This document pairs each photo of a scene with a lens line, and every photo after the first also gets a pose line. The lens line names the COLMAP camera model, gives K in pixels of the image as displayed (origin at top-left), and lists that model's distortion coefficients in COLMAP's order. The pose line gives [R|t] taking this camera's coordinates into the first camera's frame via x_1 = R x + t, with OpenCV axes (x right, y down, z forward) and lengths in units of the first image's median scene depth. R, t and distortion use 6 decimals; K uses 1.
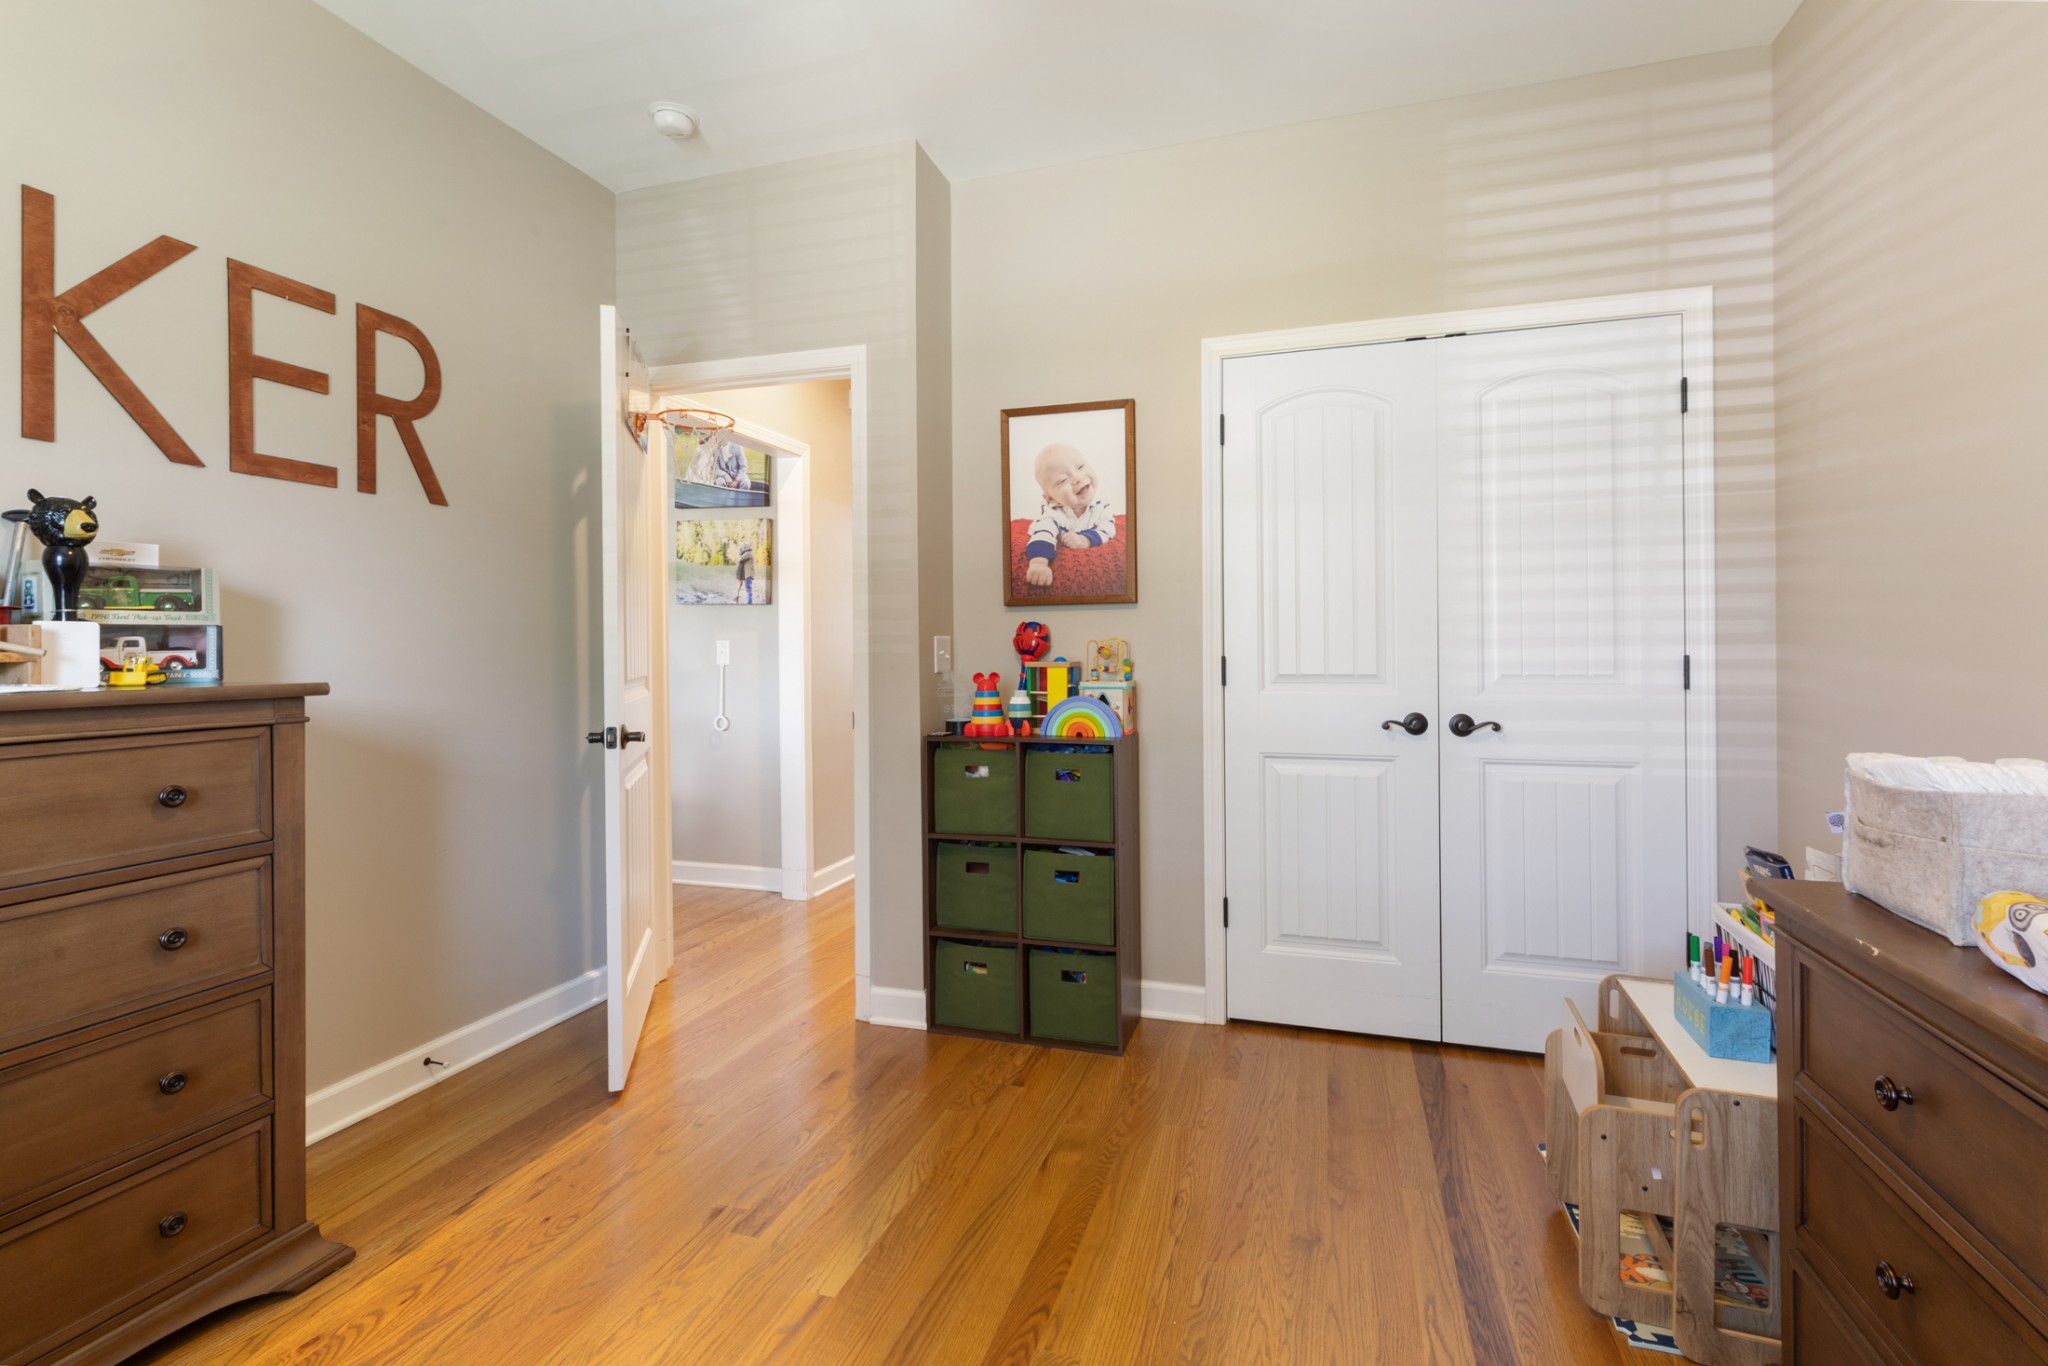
lens RADIAL K [[931.7, 0, 1003.0], [0, 931.7, 646.9], [0, 0, 1]] dist [0.000241, -0.000242]
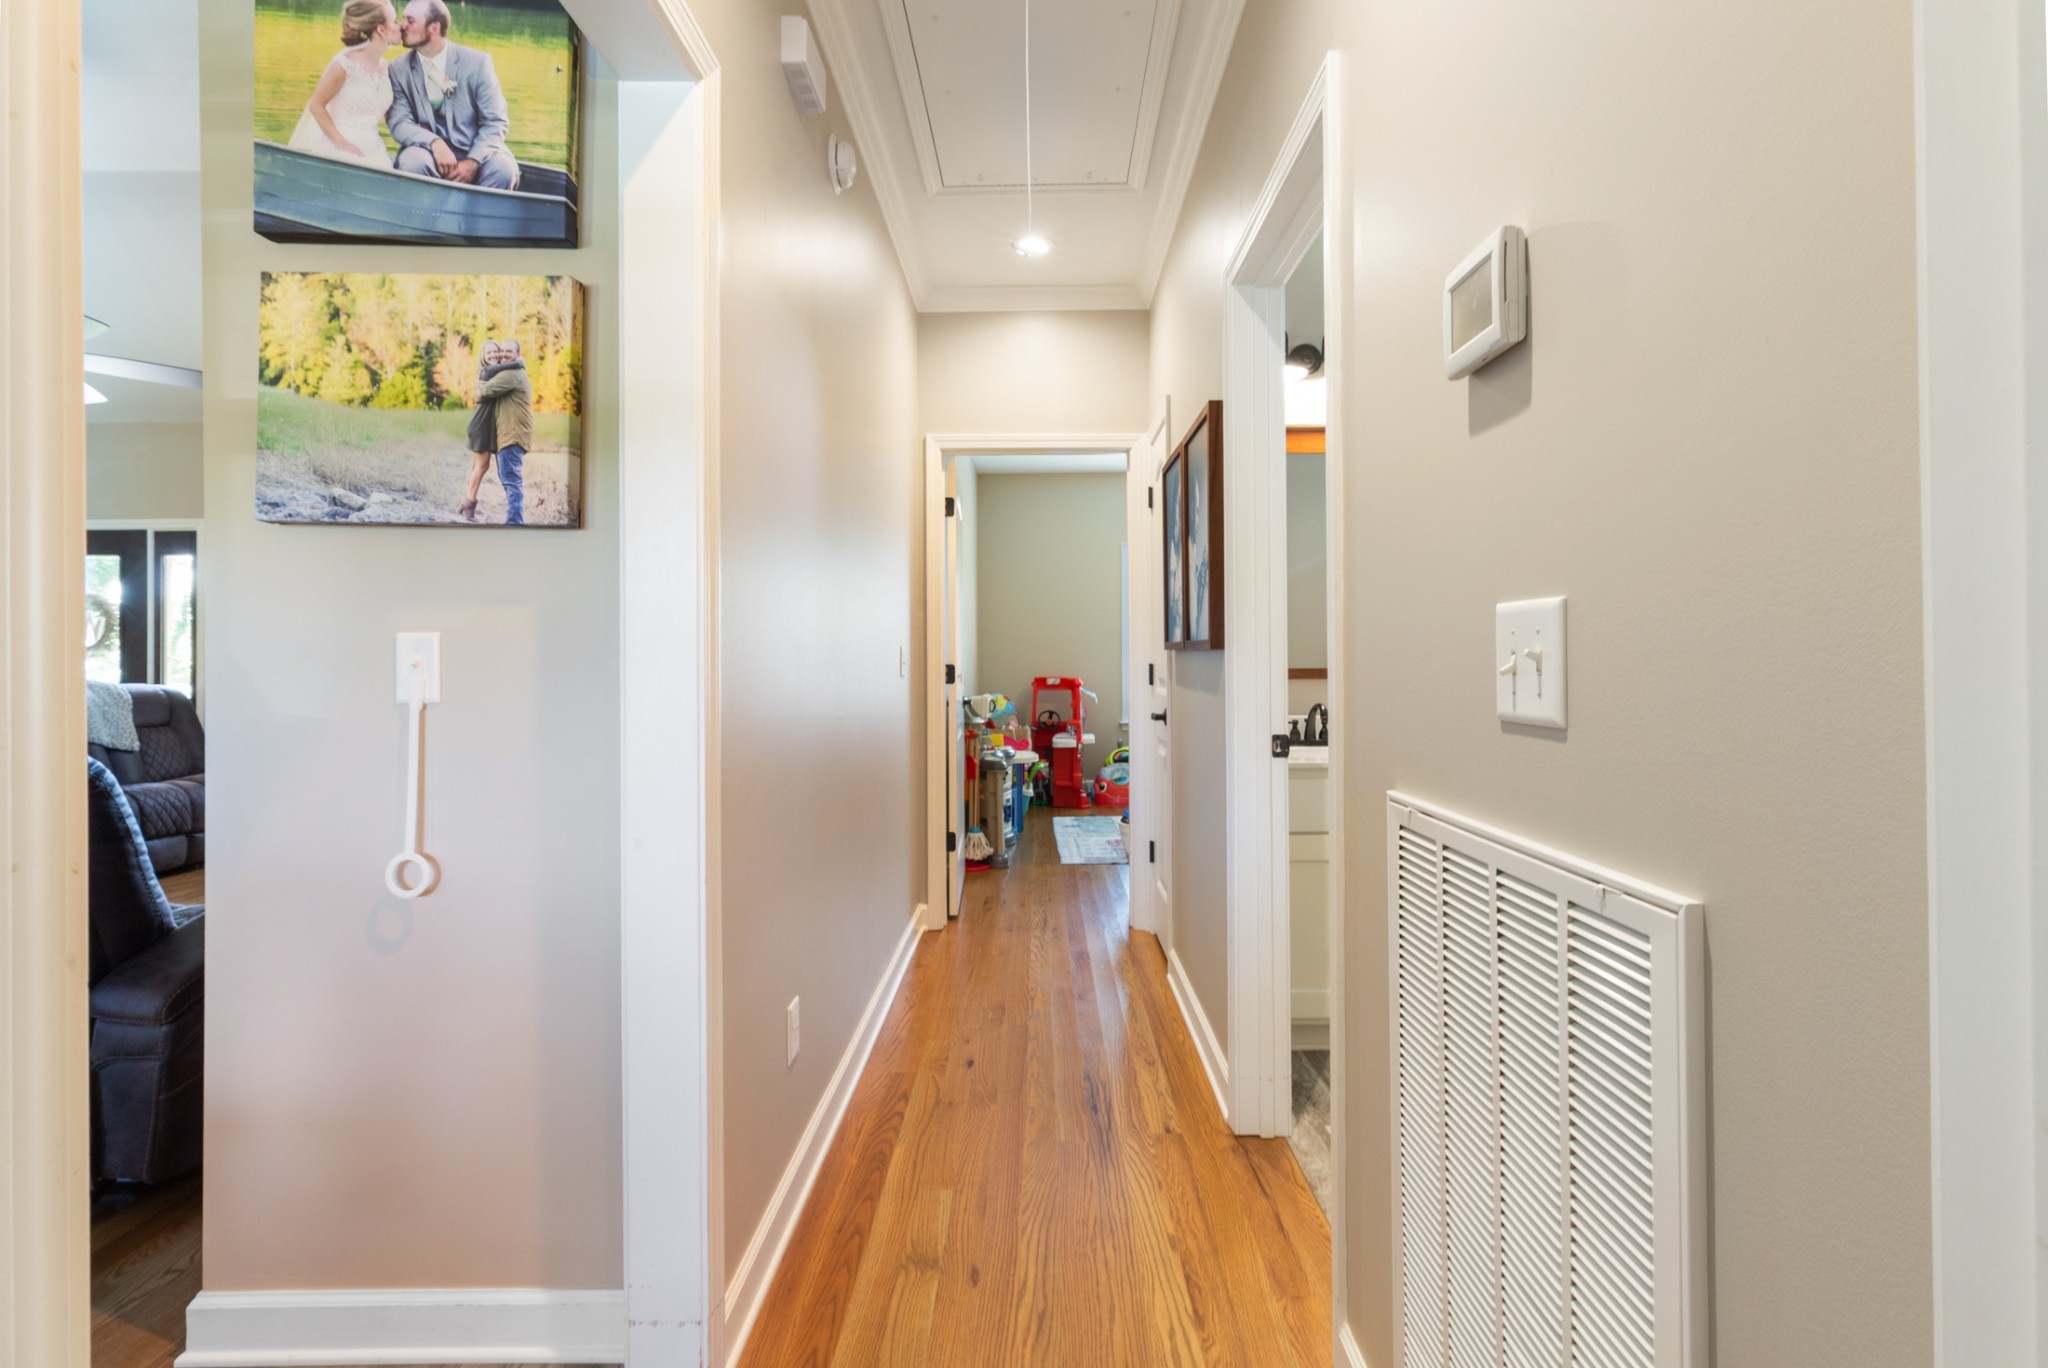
lens RADIAL K [[931.7, 0, 1003.0], [0, 931.7, 647.9], [0, 0, 1]] dist [0.000241, -0.000242]
pose [[0.949277, 0.003365, 0.314423, -0.207823], [0.000483, 0.999926, -0.012161, 0.003438], [-0.314441, 0.011696, 0.949205, 0.617639]]
